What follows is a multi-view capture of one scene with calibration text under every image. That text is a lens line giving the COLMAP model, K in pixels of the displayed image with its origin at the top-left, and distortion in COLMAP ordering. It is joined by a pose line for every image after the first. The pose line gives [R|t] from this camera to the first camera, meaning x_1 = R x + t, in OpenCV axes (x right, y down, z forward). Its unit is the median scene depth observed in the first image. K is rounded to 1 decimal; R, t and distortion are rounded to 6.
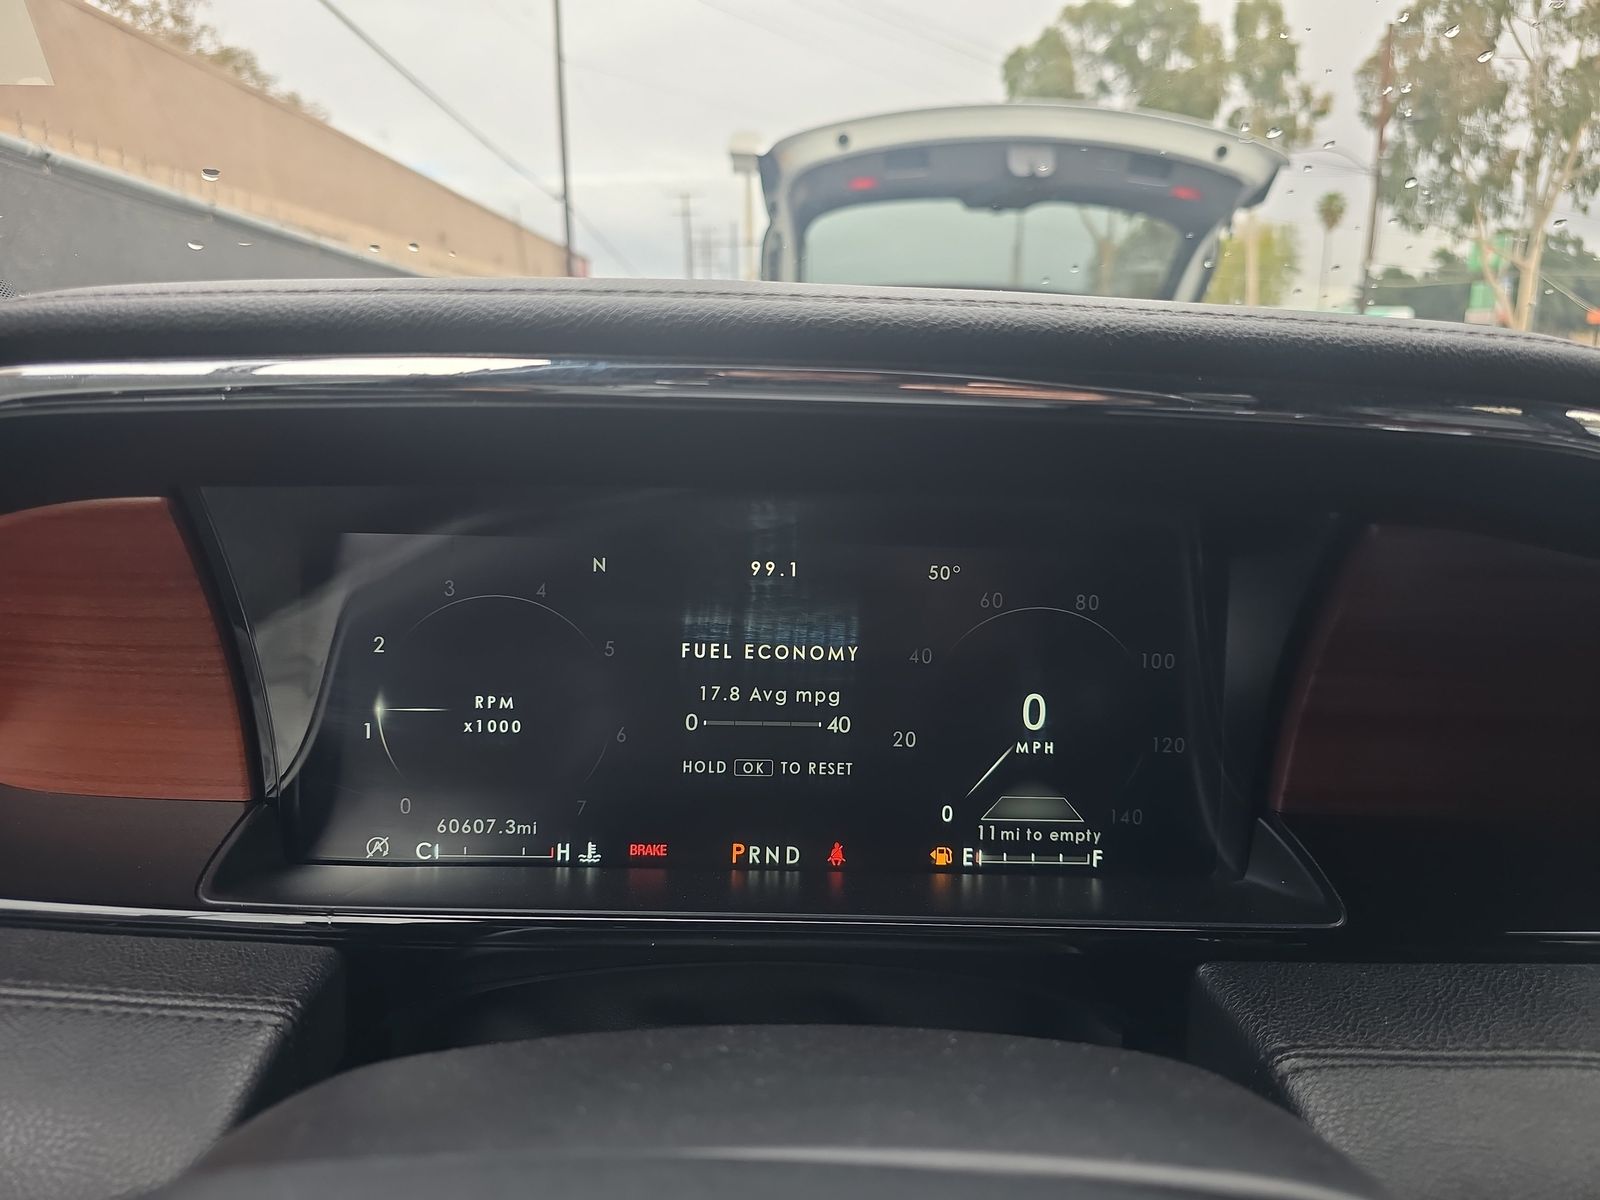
lens RADIAL K [[1068.1, 0, 800.0], [0, 1068.1, 600.0], [0, 0, 1]] dist [-0.029143, -0.000296]
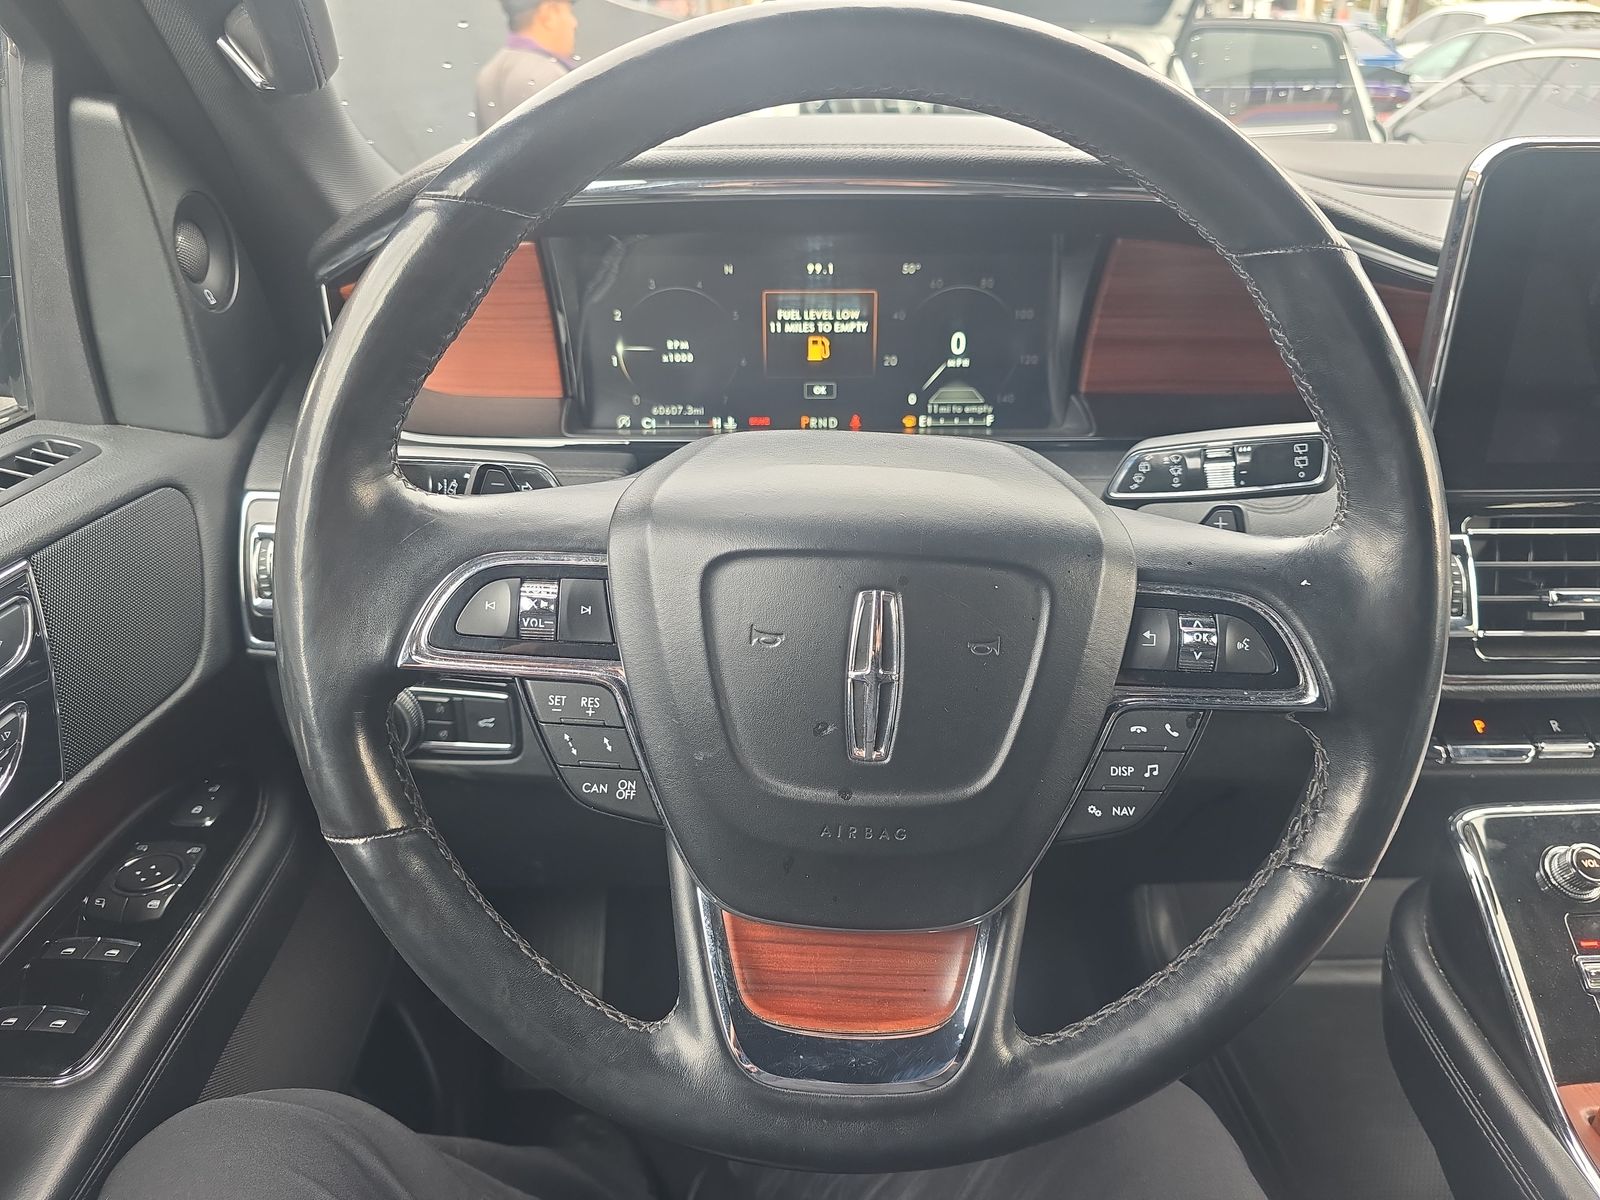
lens RADIAL K [[1071.6, 0, 809.0], [0, 1071.6, 587.2], [0, 0, 1]] dist [0.070579, -0.087187]
pose [[0.999627, -0.020532, -0.018022, -0.021536], [0.024687, 0.961404, 0.274030, -0.010882], [0.011700, -0.274373, 0.961552, -0.979362]]
